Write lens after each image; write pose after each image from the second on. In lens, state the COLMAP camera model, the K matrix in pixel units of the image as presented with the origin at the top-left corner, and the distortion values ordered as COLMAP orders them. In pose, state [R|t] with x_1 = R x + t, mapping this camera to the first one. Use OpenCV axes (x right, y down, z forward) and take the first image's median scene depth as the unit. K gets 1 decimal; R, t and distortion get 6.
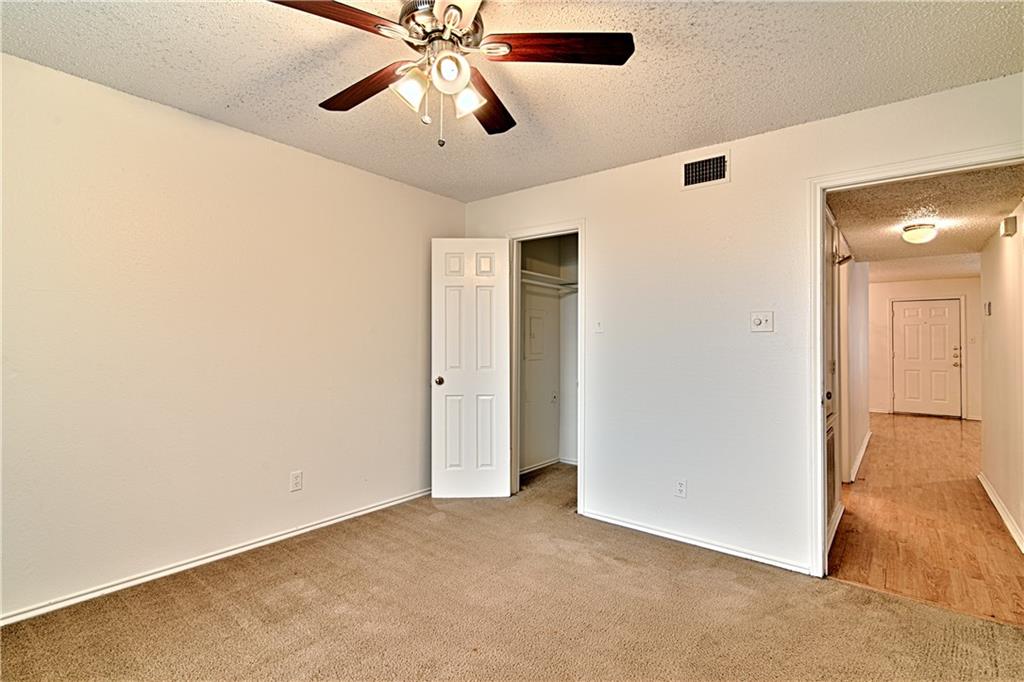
lens RADIAL K [[473.2, 0, 515.6], [0, 473.2, 346.2], [0, 0, 1]] dist [0.002962, -0.001110]
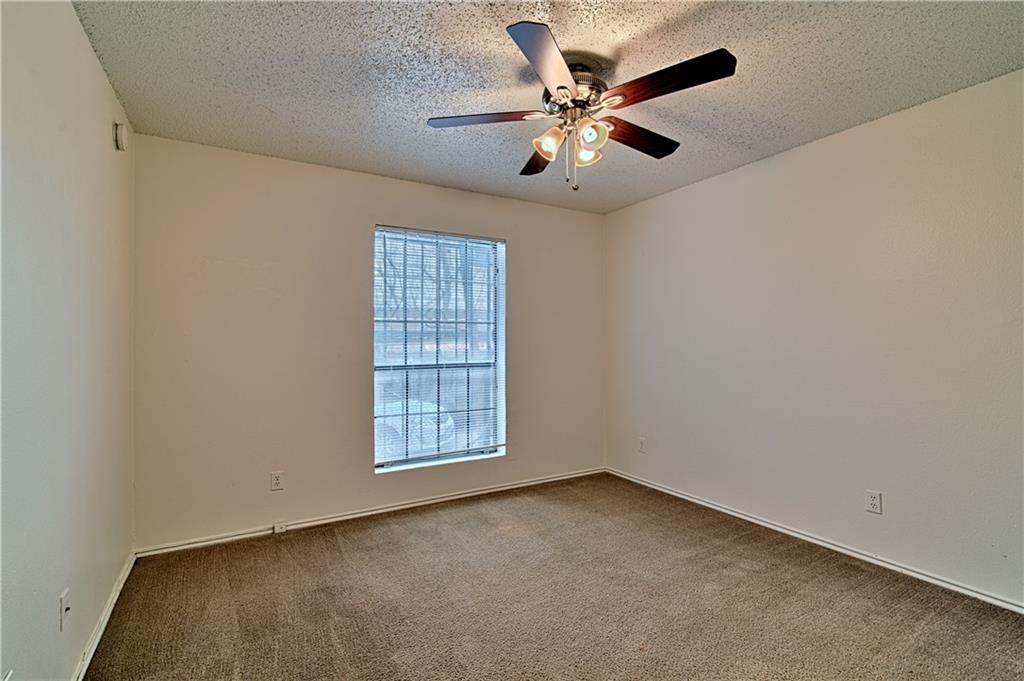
lens RADIAL K [[473.2, 0, 513.6], [0, 473.2, 340.3], [0, 0, 1]] dist [0.002962, -0.001110]
pose [[-0.320031, -0.003459, -0.947401, 0.675091], [0.000237, 0.999993, -0.003732, -0.010393], [0.947407, -0.001419, -0.320028, 0.755843]]
